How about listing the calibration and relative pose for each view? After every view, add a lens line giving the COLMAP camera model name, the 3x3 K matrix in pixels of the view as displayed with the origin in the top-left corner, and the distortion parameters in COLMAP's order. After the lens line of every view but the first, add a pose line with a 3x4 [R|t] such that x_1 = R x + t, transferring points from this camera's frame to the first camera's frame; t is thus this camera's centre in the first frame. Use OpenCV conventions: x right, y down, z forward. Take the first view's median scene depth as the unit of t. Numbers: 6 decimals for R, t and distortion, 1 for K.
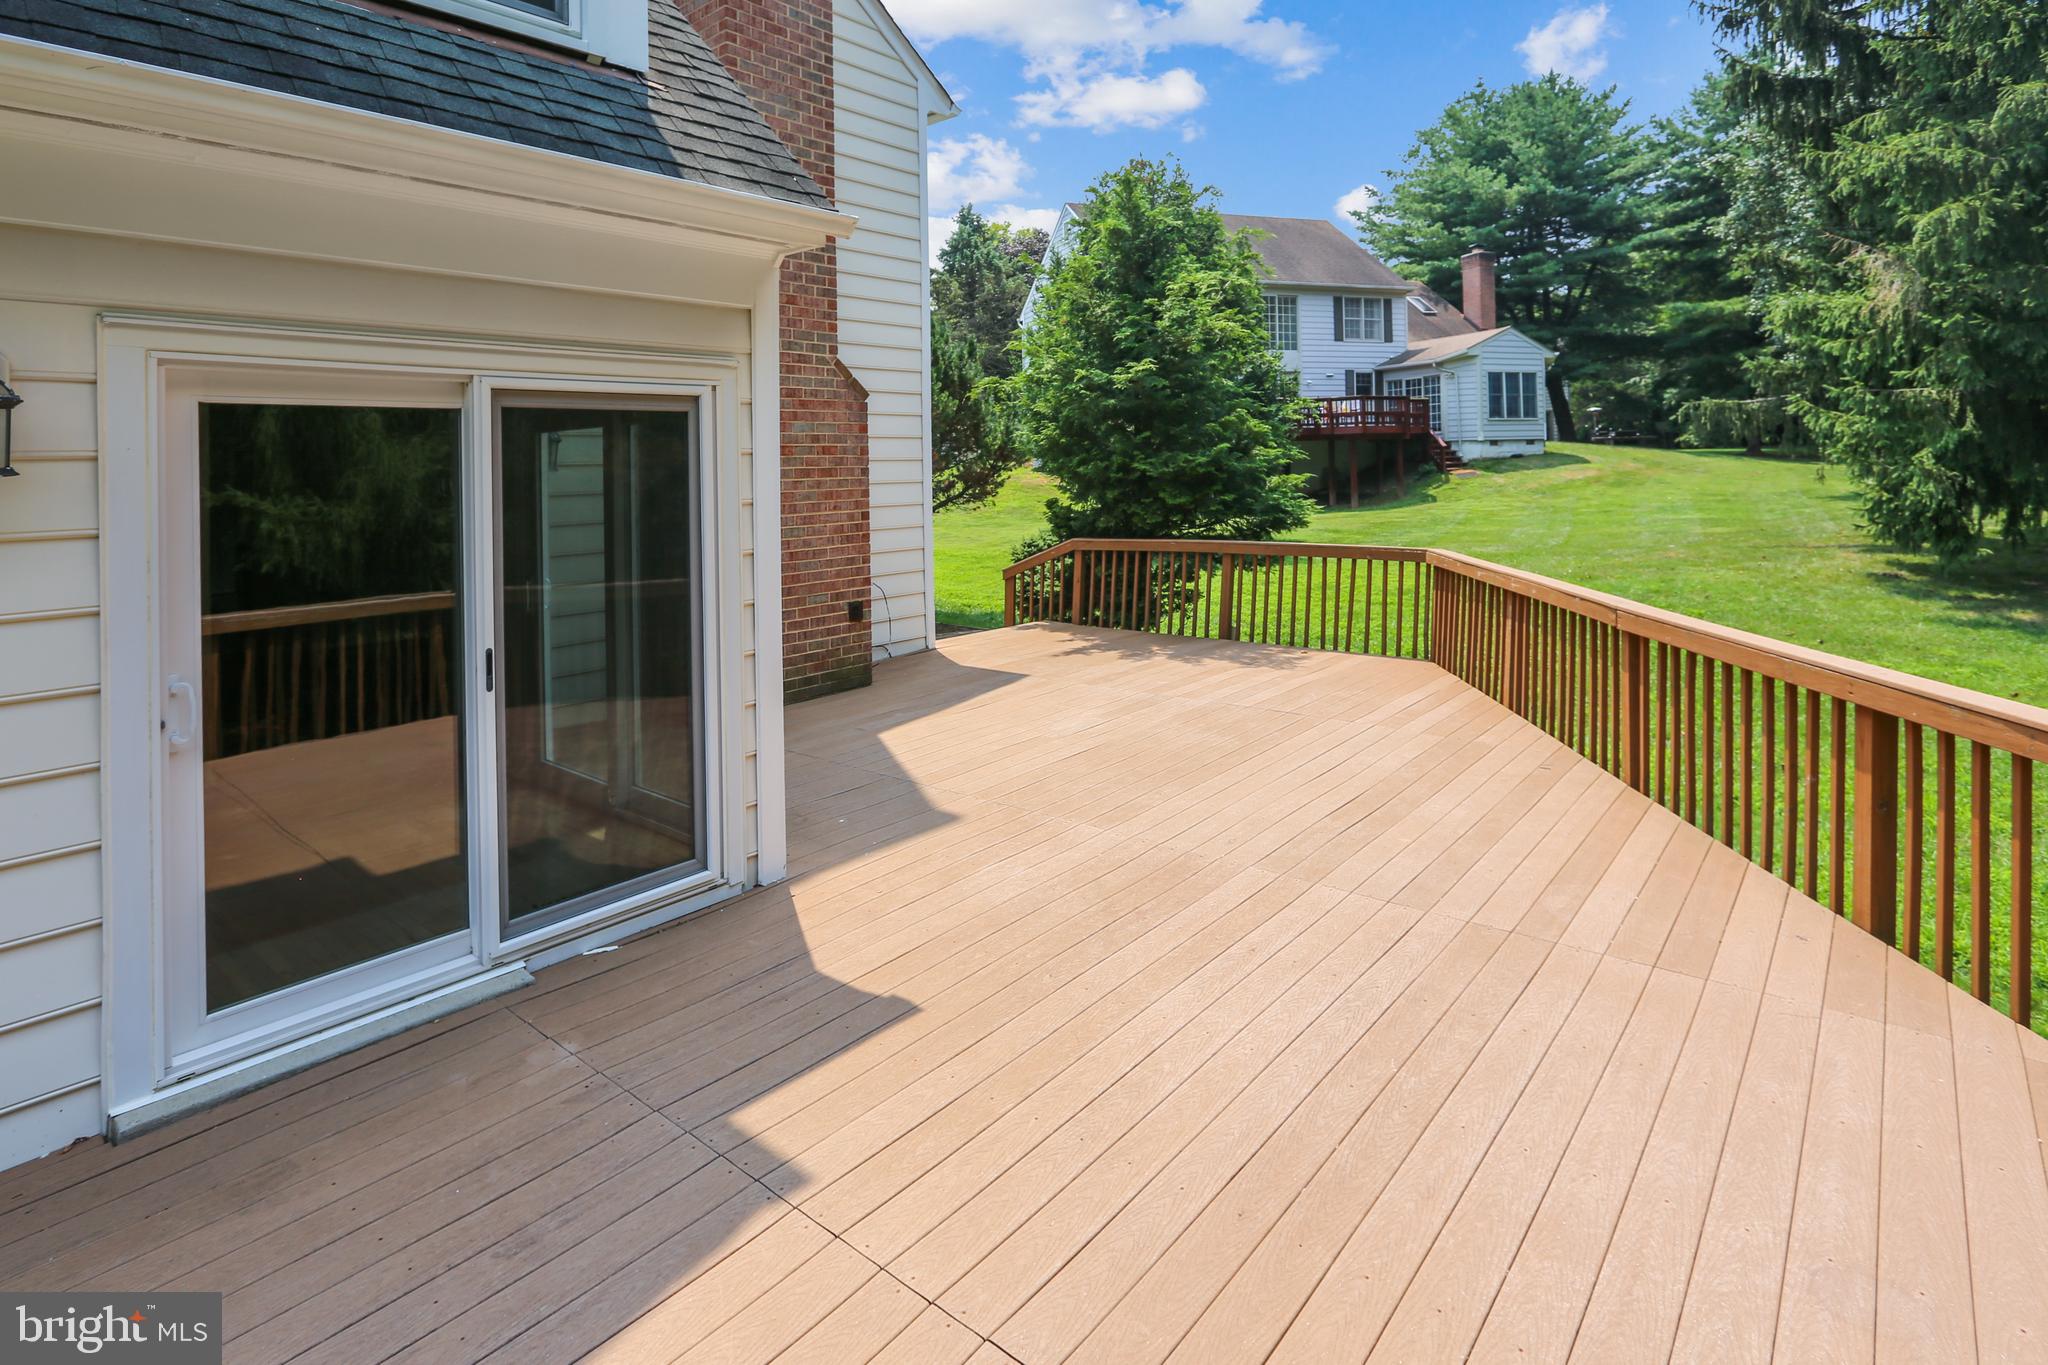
lens RADIAL K [[1027.8, 0, 1015.2], [0, 1027.8, 473.1], [0, 0, 1]] dist [-0.004923, -0.001454]
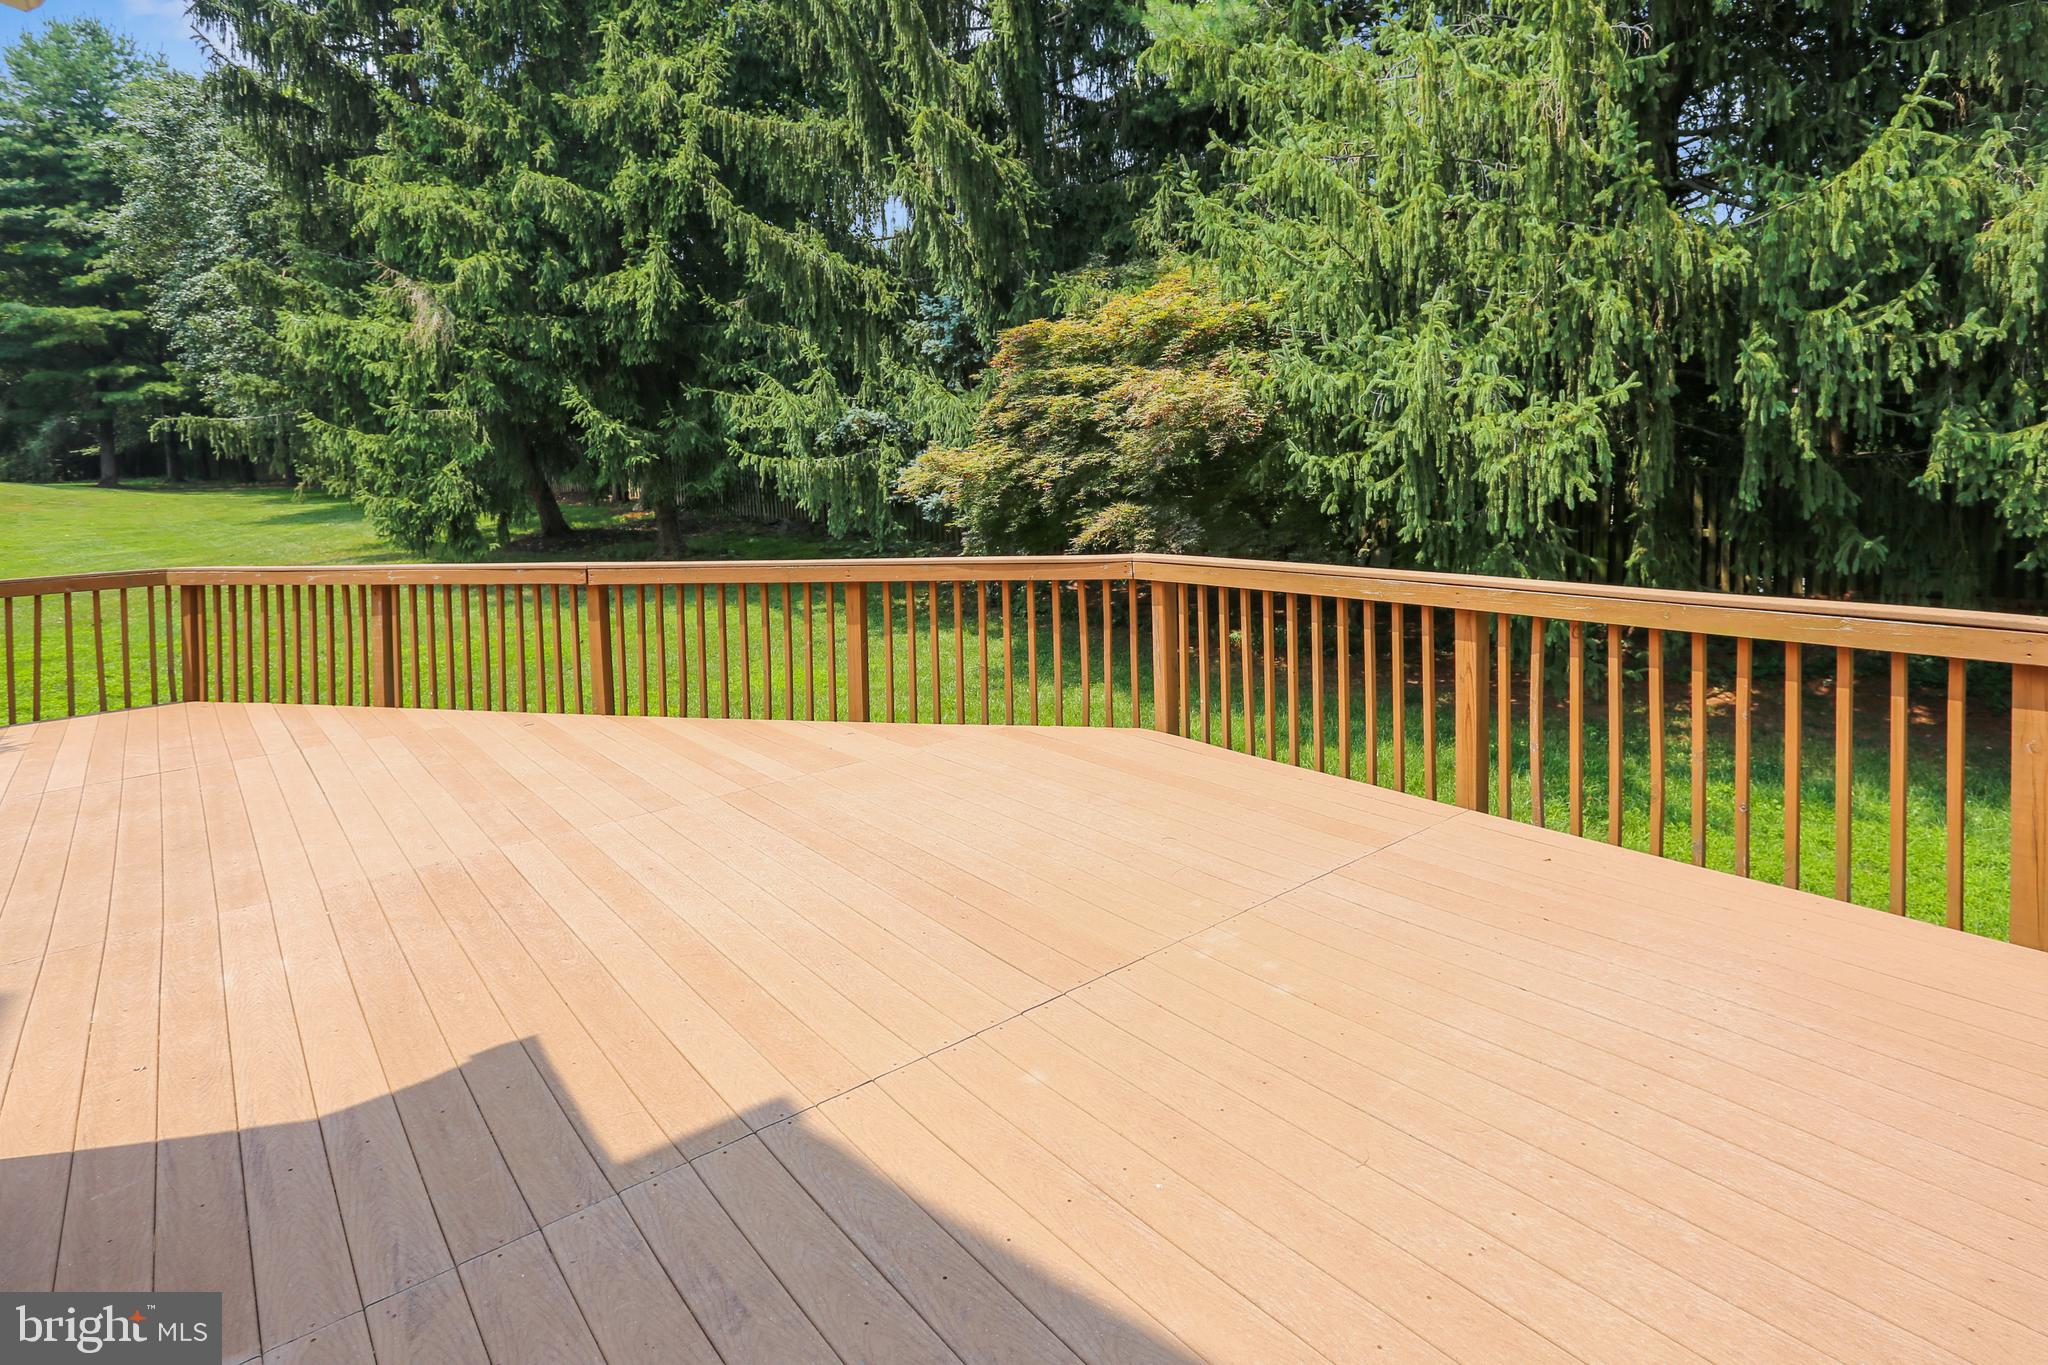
lens RADIAL K [[1092.1, 0, 1081.5], [0, 1092.1, 497.4], [0, 0, 1]] dist [-0.004506, -0.000956]
pose [[0.156718, -0.027134, 0.987271, -0.194683], [0.044833, 0.998788, 0.020333, 0.020138], [-0.986625, 0.041076, 0.157744, 0.090333]]
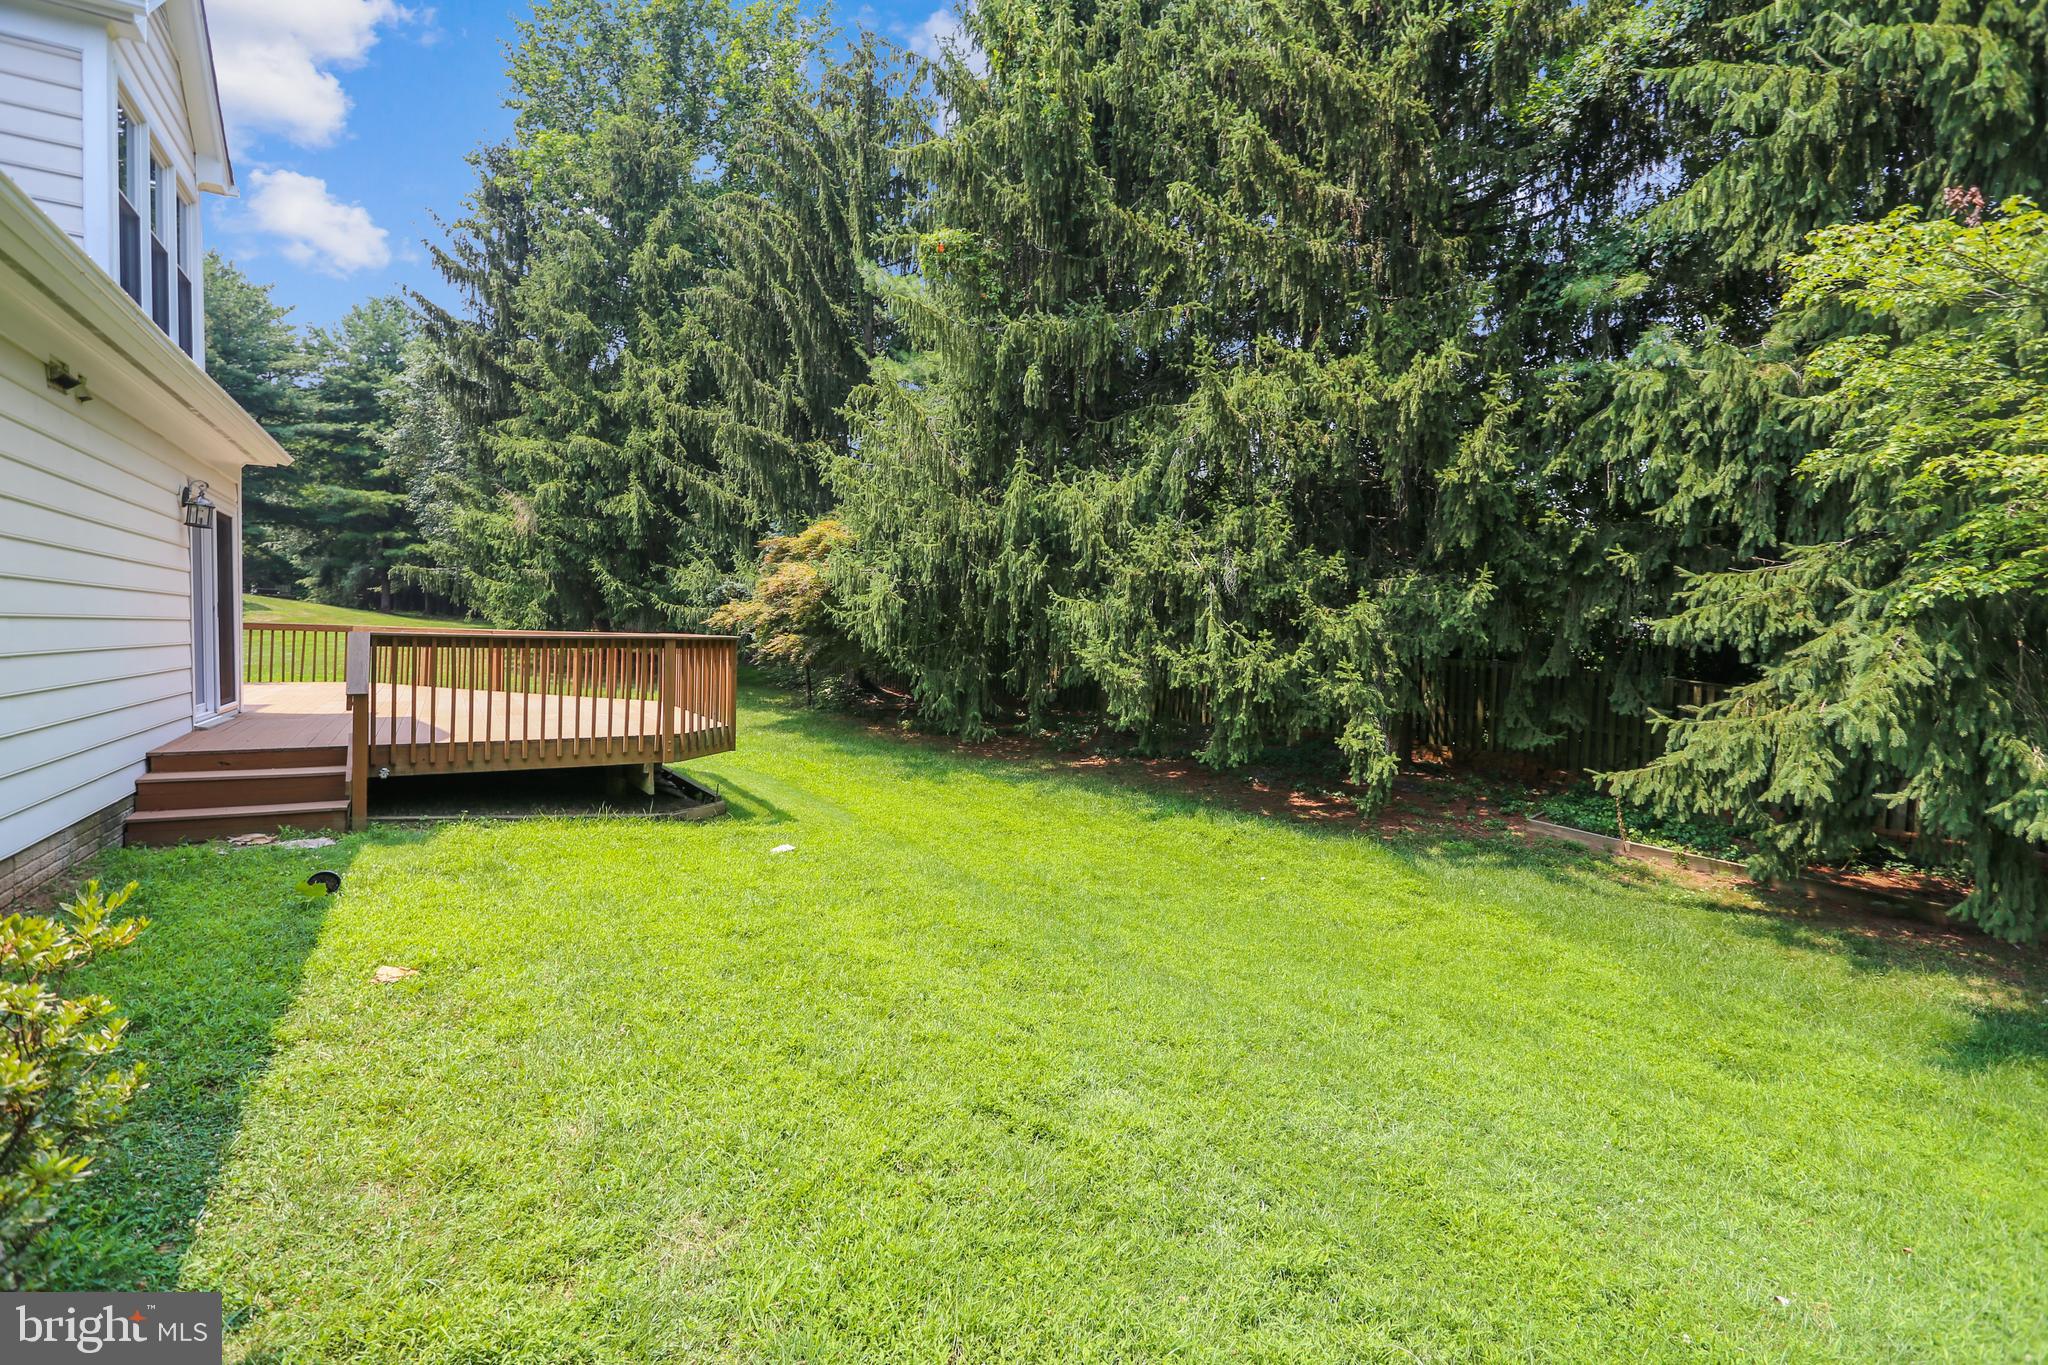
lens RADIAL K [[1027.8, 0, 1010.6], [0, 1027.8, 693.9], [0, 0, 1]] dist [-0.004923, -0.001454]
pose [[0.347632, -0.012421, 0.937549, -0.592107], [-0.029096, 0.999288, 0.024028, 0.074167], [-0.937180, -0.035632, 0.347023, -0.508463]]
